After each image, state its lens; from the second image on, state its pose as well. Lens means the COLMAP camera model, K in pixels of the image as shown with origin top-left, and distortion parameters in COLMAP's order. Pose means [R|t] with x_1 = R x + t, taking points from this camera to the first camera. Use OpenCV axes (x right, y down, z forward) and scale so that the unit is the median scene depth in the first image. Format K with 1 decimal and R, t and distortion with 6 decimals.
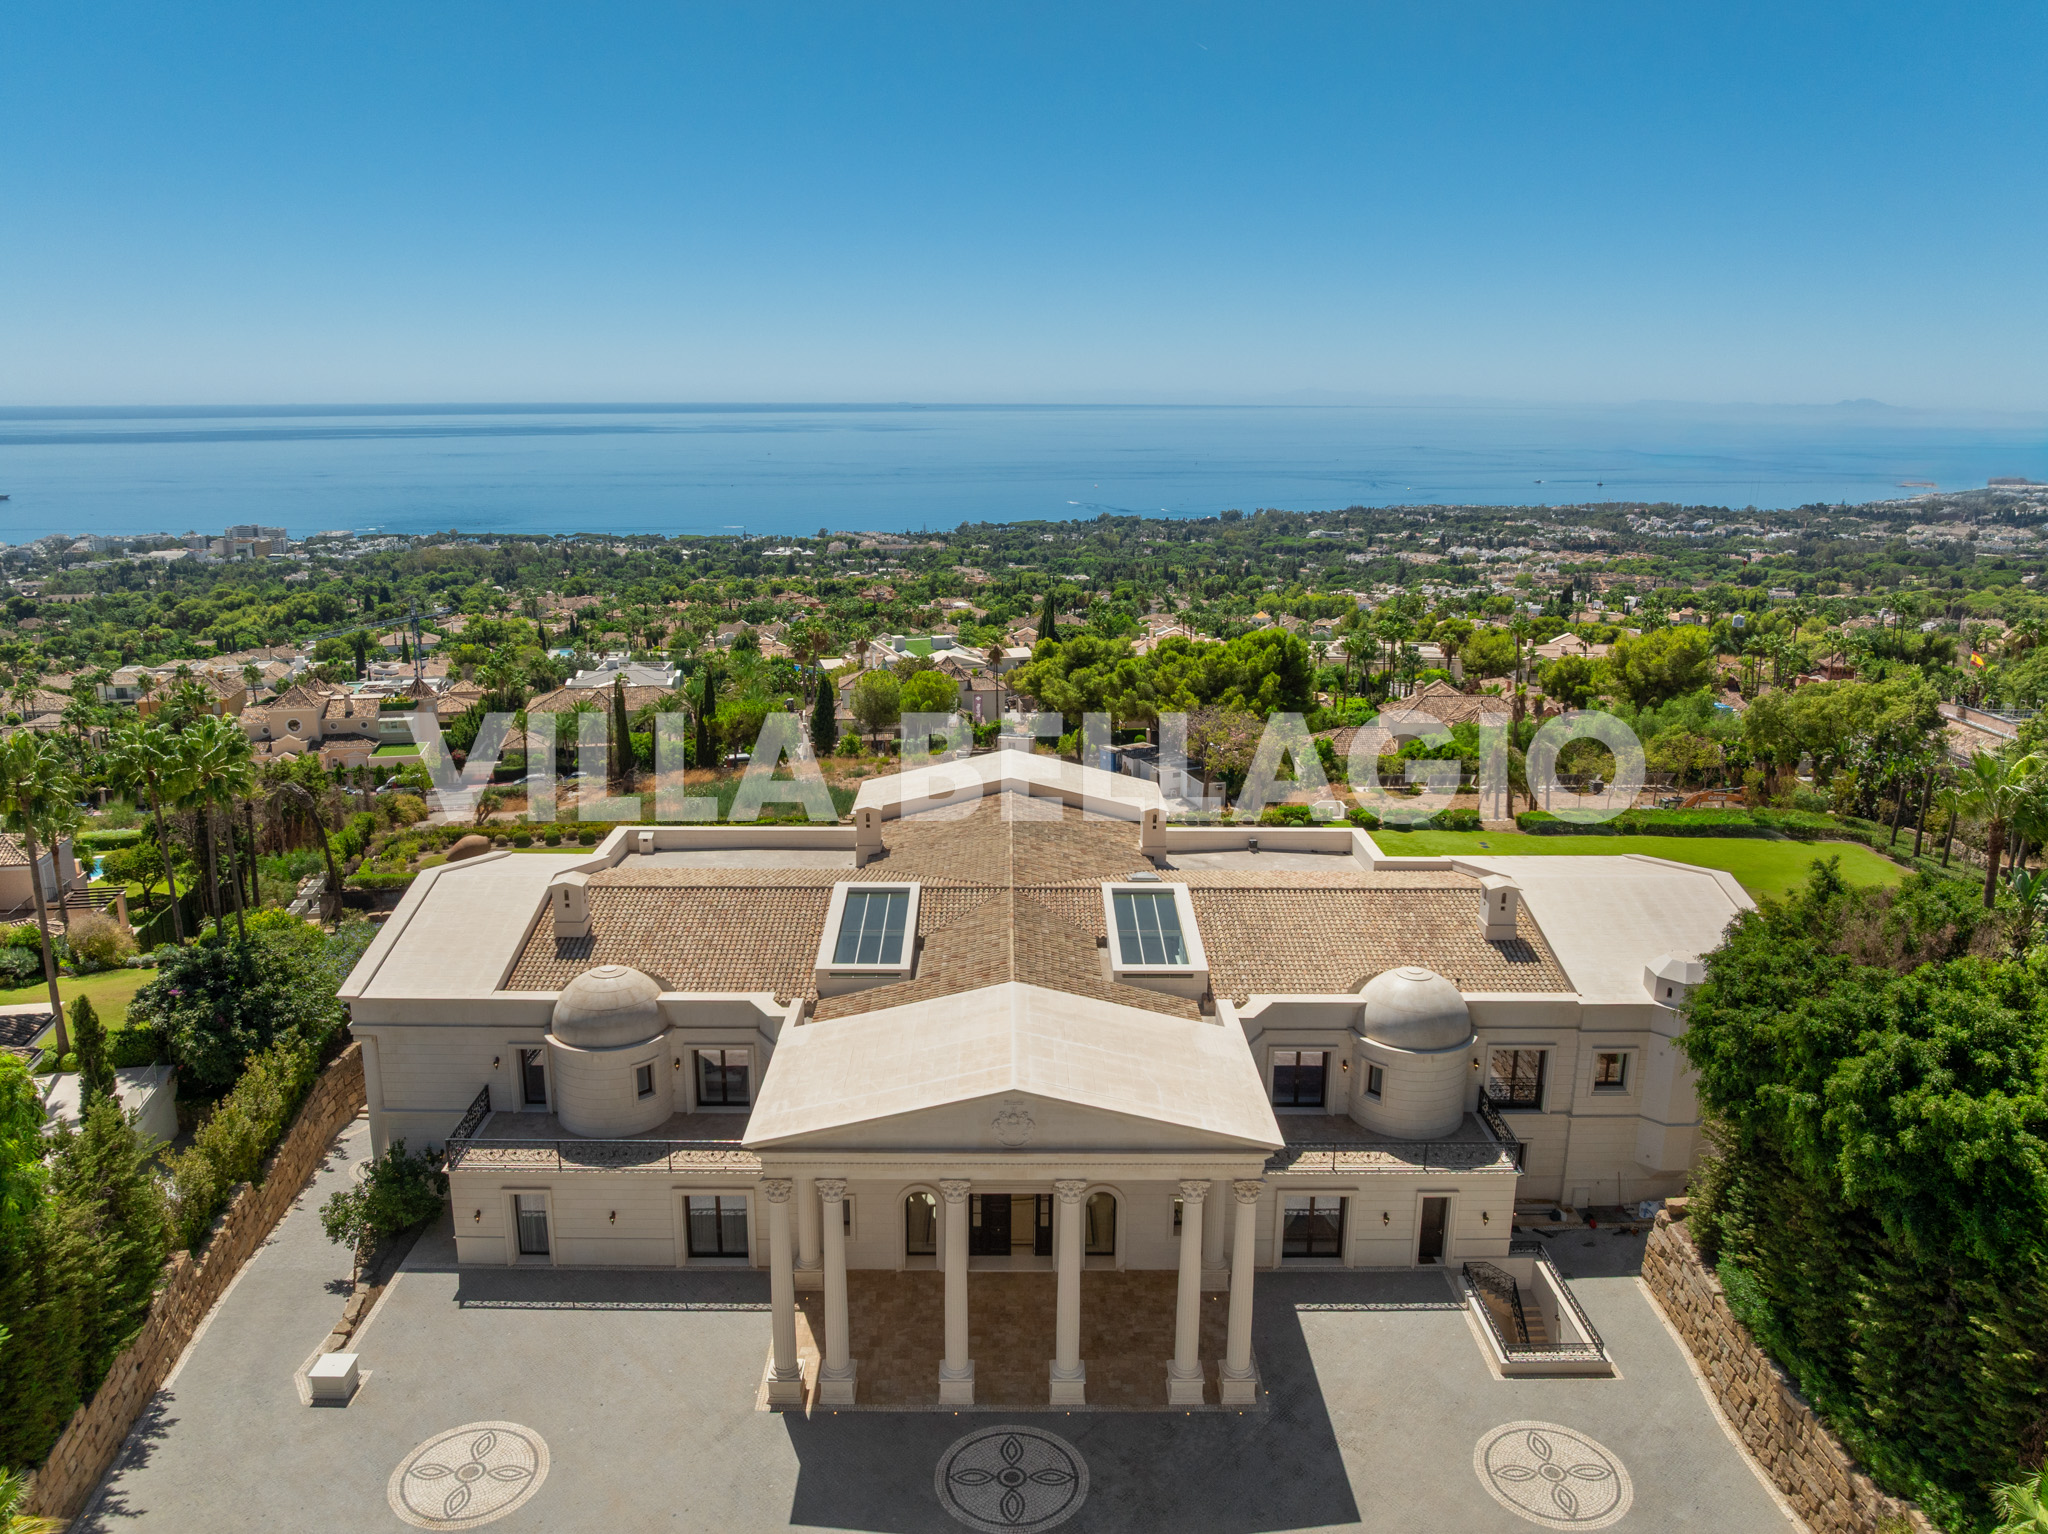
lens RADIAL K [[1474.9, 0, 1024.0], [0, 1474.9, 767.0], [0, 0, 1]] dist [-0.024317, -0.036652]
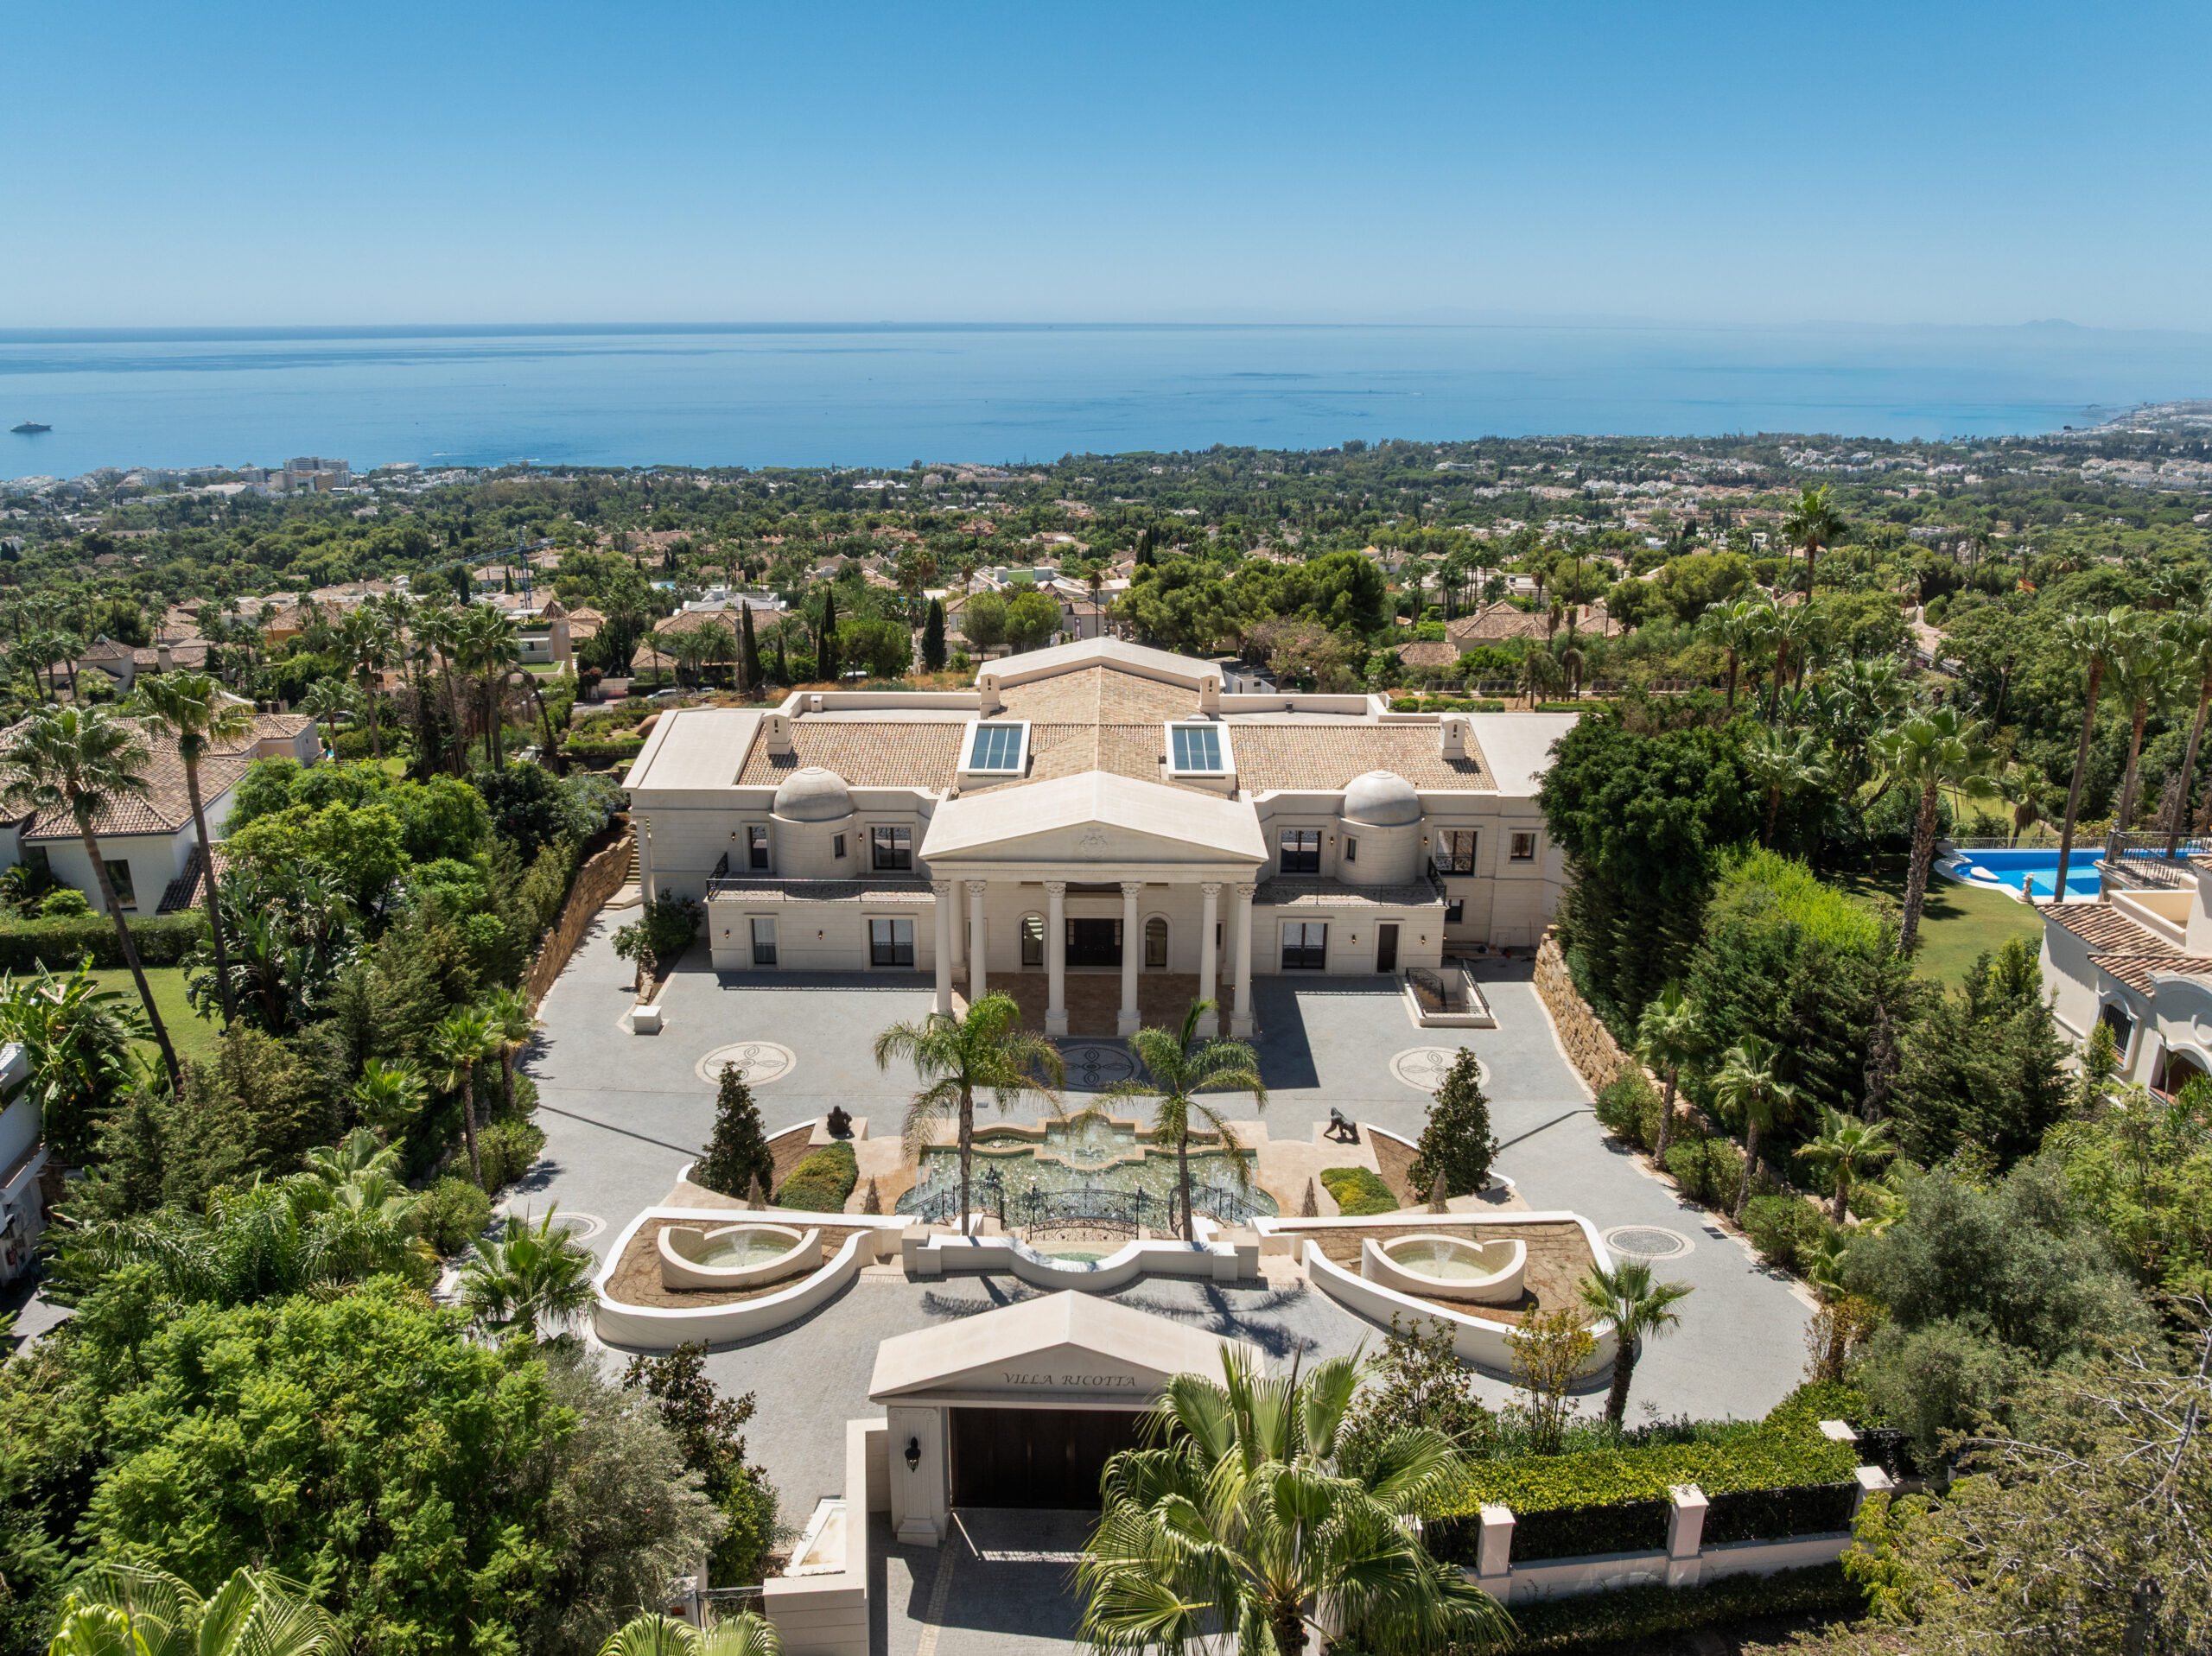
lens RADIAL K [[1566.3, 0, 1106.0], [0, 1566.3, 828.0], [0, 0, 1]] dist [-0.028928, -0.024866]
pose [[0.999872, 0.004143, -0.015447, 0.007403], [-0.003042, 0.997499, 0.070619, 0.026088], [0.015701, -0.070563, 0.997384, -0.152633]]
